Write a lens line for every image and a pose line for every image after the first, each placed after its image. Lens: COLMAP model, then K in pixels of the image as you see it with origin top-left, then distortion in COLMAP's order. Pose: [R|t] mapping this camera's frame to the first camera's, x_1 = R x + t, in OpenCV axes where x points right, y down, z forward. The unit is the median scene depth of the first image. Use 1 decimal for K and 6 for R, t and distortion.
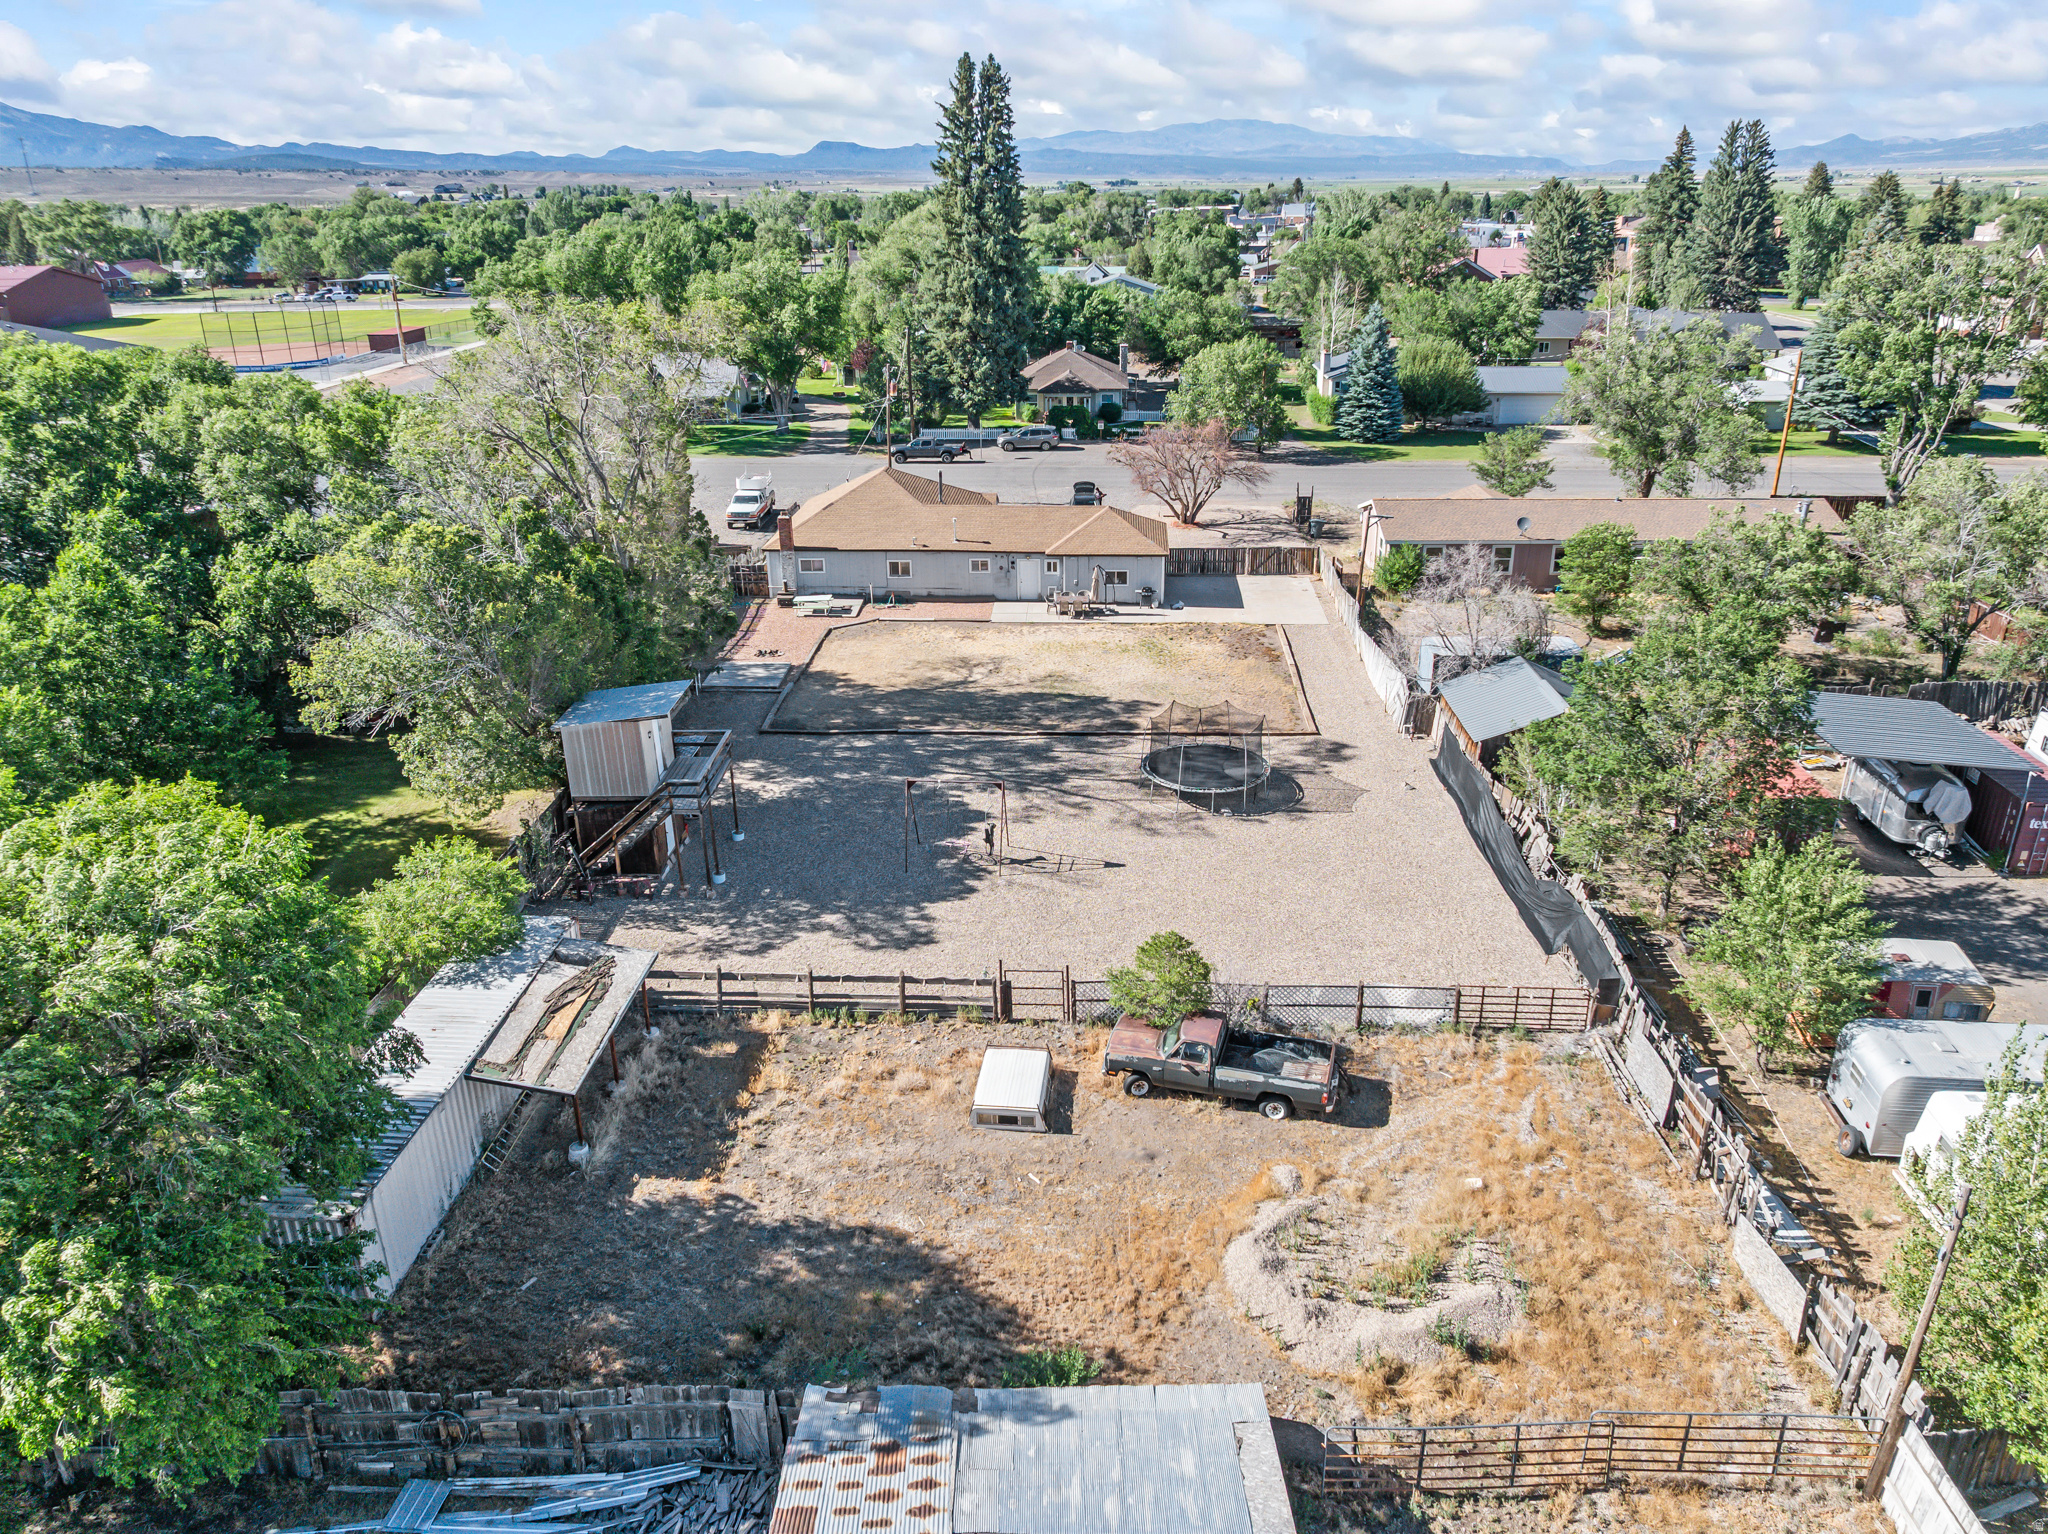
lens RADIAL K [[1423.4, 0, 1032.2], [0, 1423.4, 774.3], [0, 0, 1]] dist [-0.034197, -0.003352]
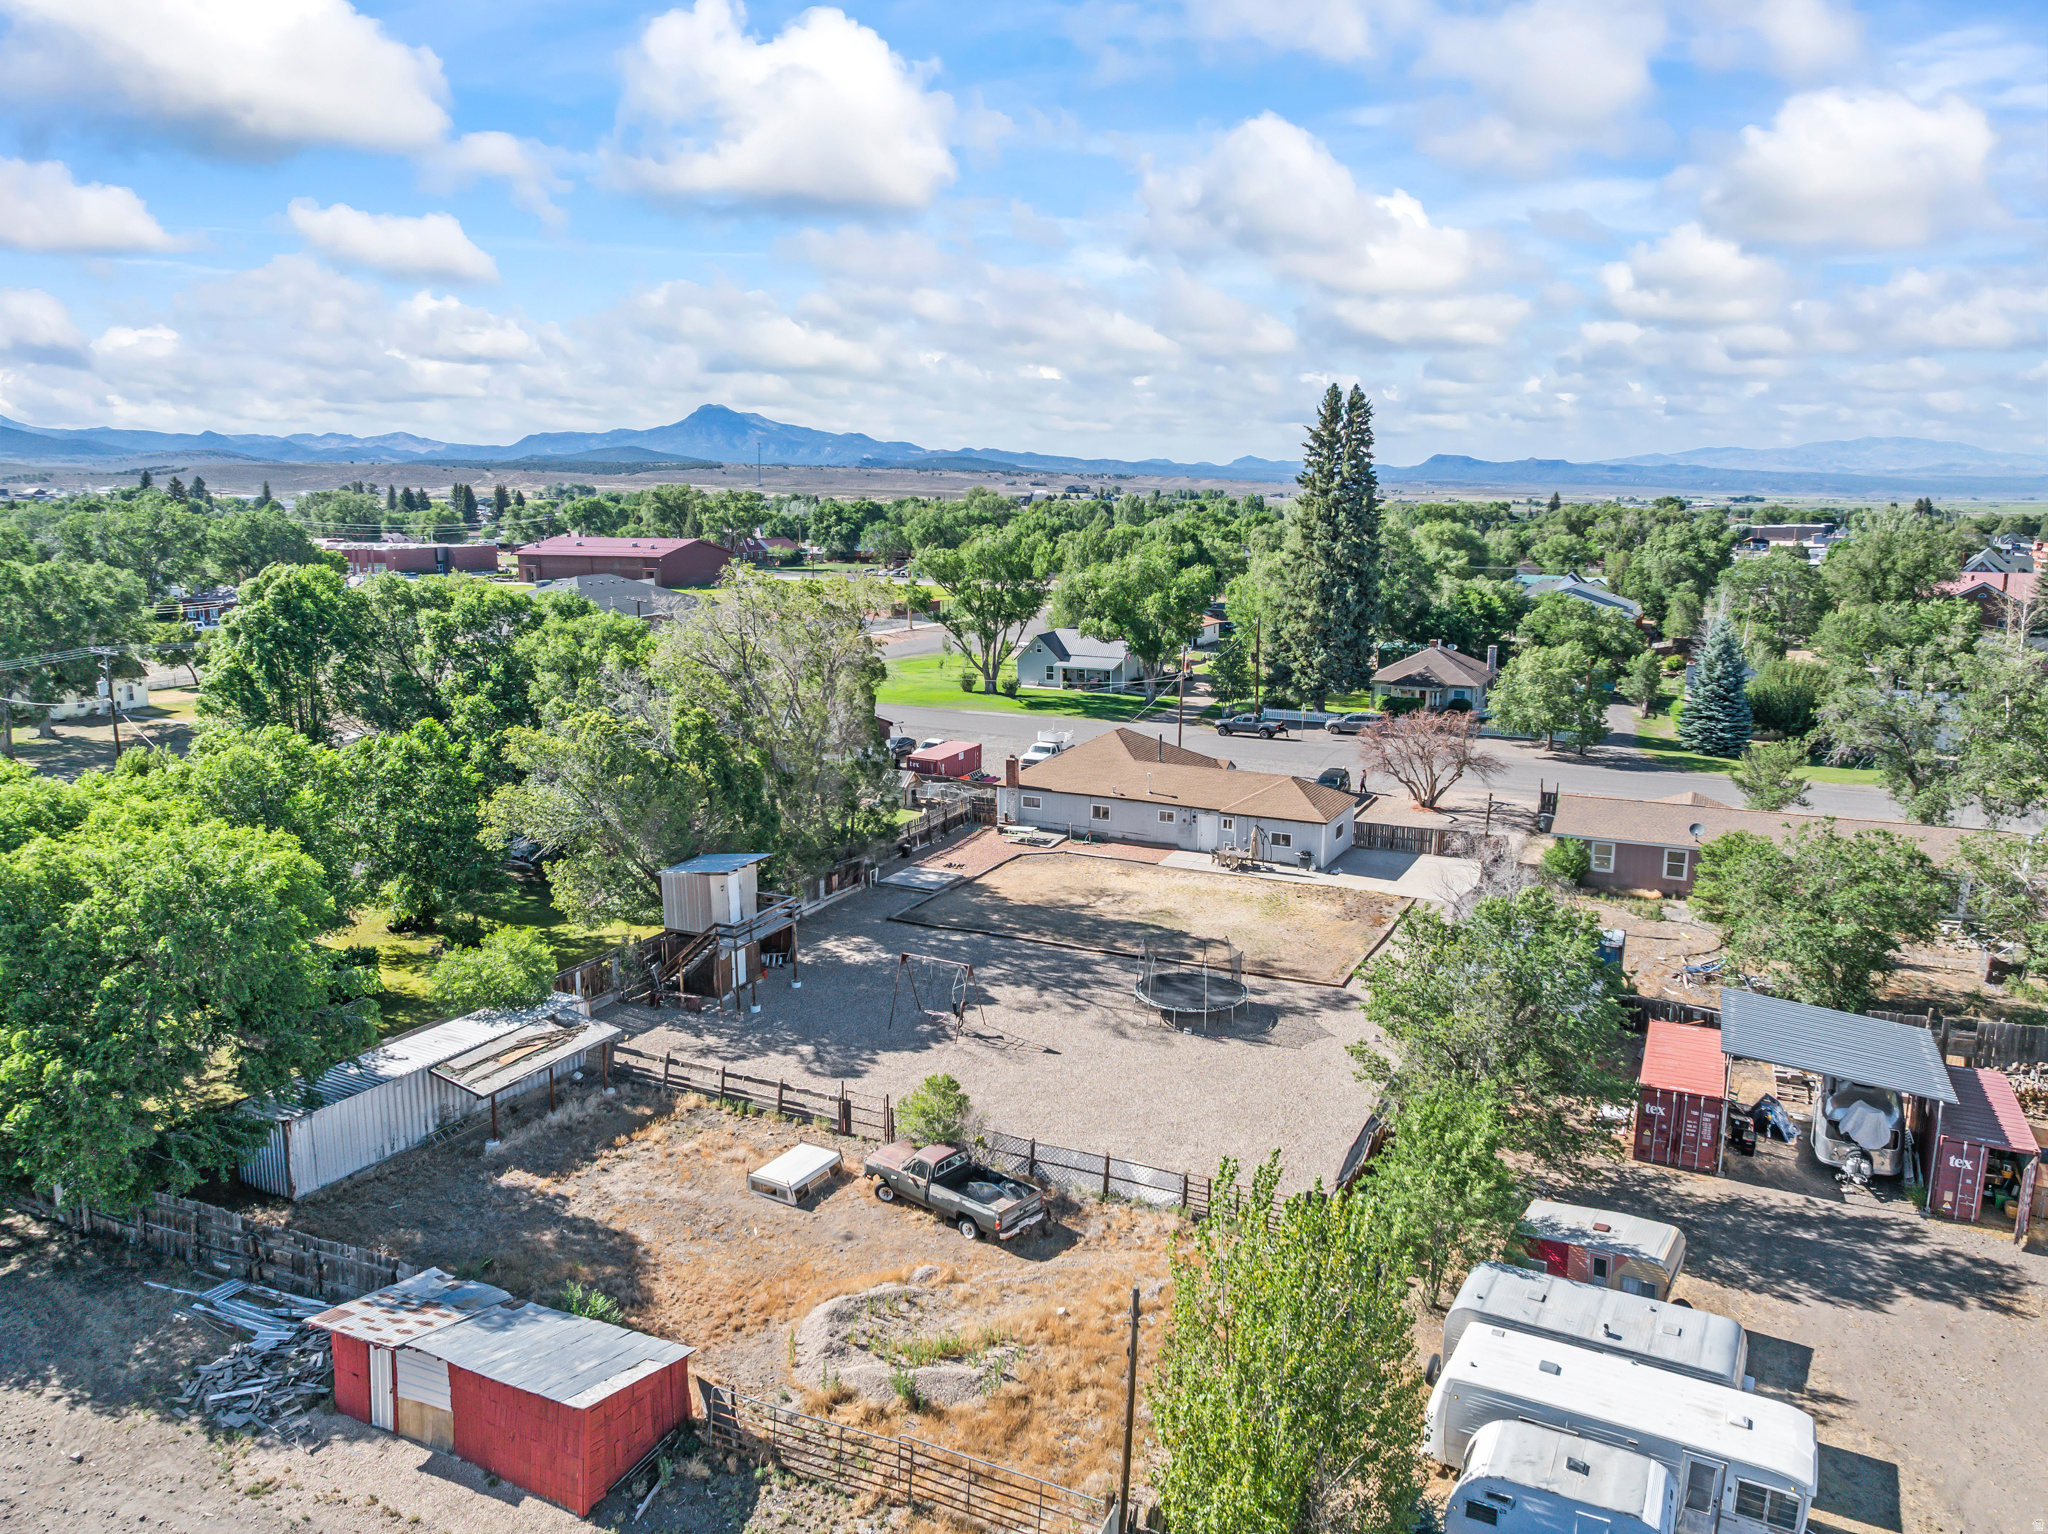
lens RADIAL K [[1423.4, 0, 1032.2], [0, 1423.4, 774.3], [0, 0, 1]] dist [-0.034197, -0.003352]
pose [[0.919204, 0.090223, -0.383307, 0.341135], [-0.164293, 0.972500, -0.165080, 0.027605], [0.357872, 0.214717, 0.908749, -0.076982]]
